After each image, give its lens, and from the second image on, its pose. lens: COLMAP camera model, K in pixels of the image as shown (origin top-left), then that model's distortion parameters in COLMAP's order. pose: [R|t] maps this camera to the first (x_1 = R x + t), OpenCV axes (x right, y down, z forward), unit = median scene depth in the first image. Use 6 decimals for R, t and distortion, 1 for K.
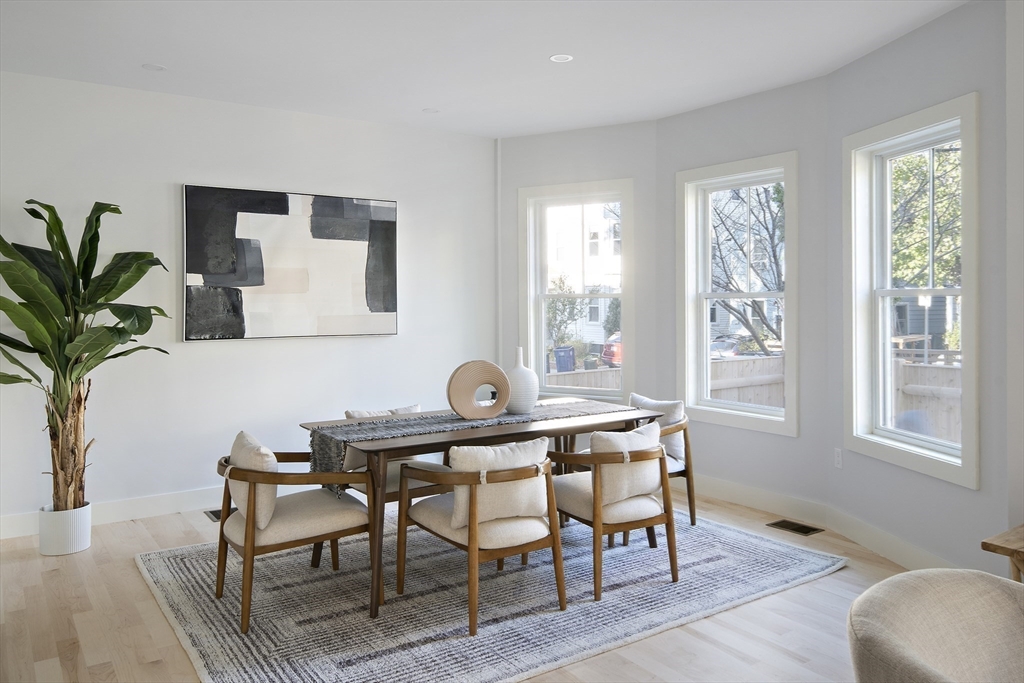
lens RADIAL K [[763.9, 0, 512.0], [0, 763.9, 341.5], [0, 0, 1]] dist [0.005250, 0.001358]
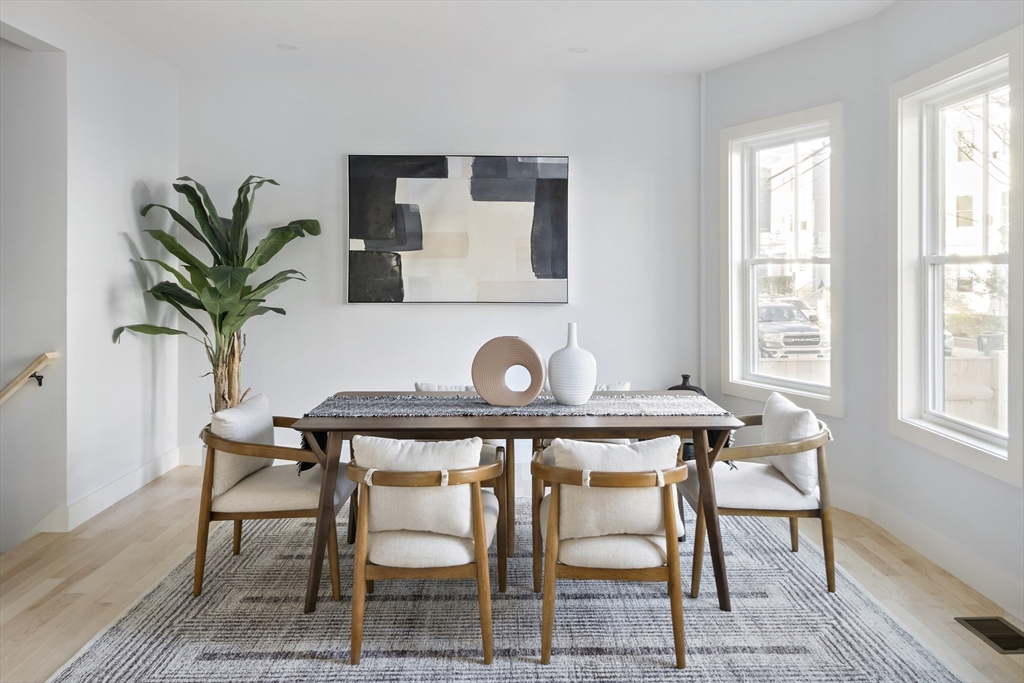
lens RADIAL K [[762.5, 0, 512.6], [0, 762.5, 300.4], [0, 0, 1]] dist [0.002141, 0.003555]
pose [[0.841623, 0.028562, -0.539310, 0.326860], [-0.034490, 0.999405, -0.000894, -0.011111], [0.538963, 0.019353, 0.842107, 0.234819]]
